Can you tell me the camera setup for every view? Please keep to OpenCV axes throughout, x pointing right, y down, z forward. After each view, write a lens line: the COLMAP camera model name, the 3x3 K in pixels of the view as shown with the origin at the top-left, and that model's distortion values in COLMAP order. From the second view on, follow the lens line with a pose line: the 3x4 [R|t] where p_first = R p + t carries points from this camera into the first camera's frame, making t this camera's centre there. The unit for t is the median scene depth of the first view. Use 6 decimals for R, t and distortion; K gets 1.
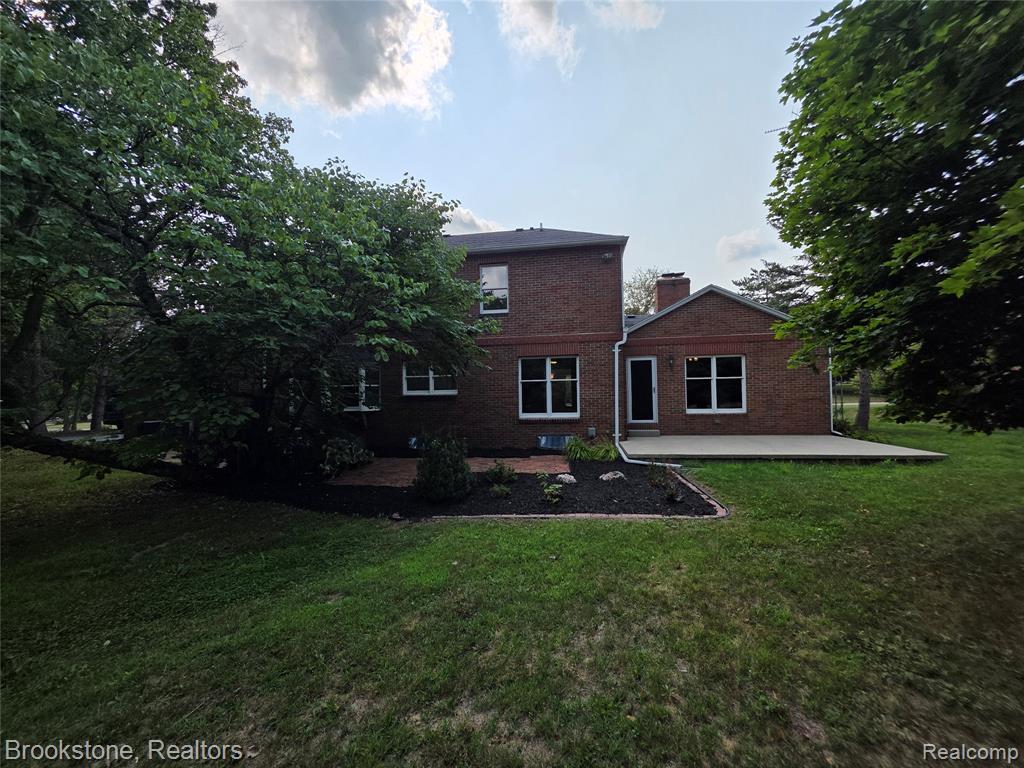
lens RADIAL K [[408.0, 0, 512.0], [0, 408.0, 384.0], [0, 0, 1]] dist [0.010202, 0.000007]
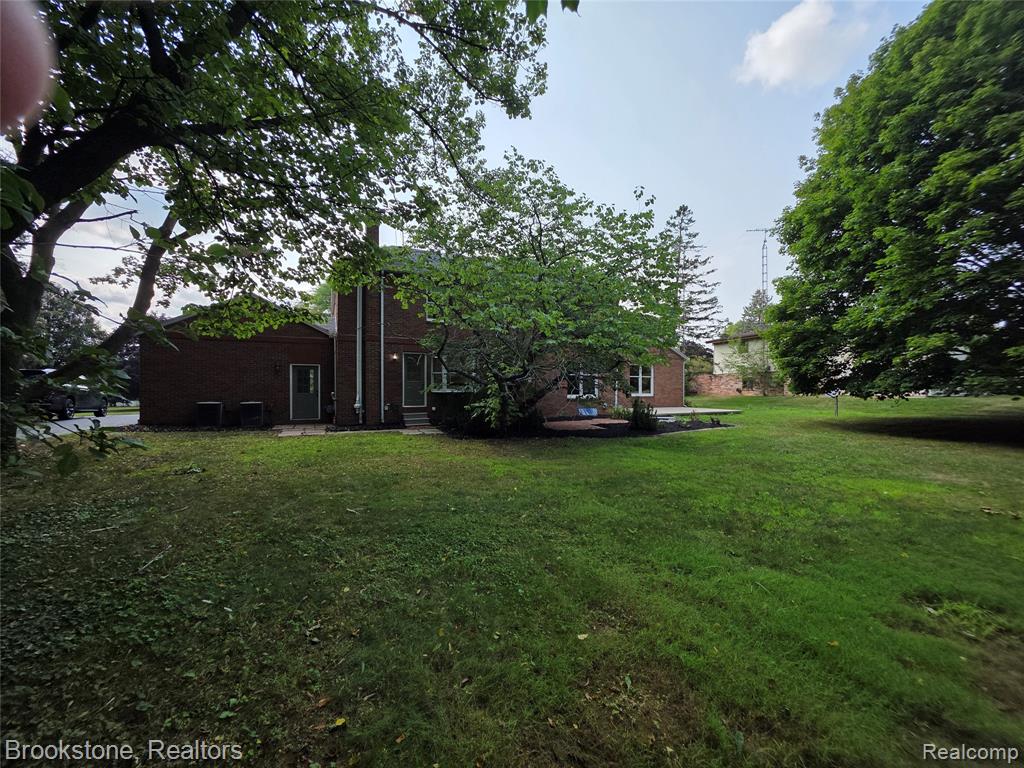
lens RADIAL K [[408.0, 0, 512.0], [0, 408.0, 384.0], [0, 0, 1]] dist [0.010202, 0.000007]
pose [[0.836816, 0.017116, 0.547216, -1.379249], [-0.031316, 0.999371, 0.016630, 0.009634], [-0.546588, -0.031053, 0.836826, -0.333791]]
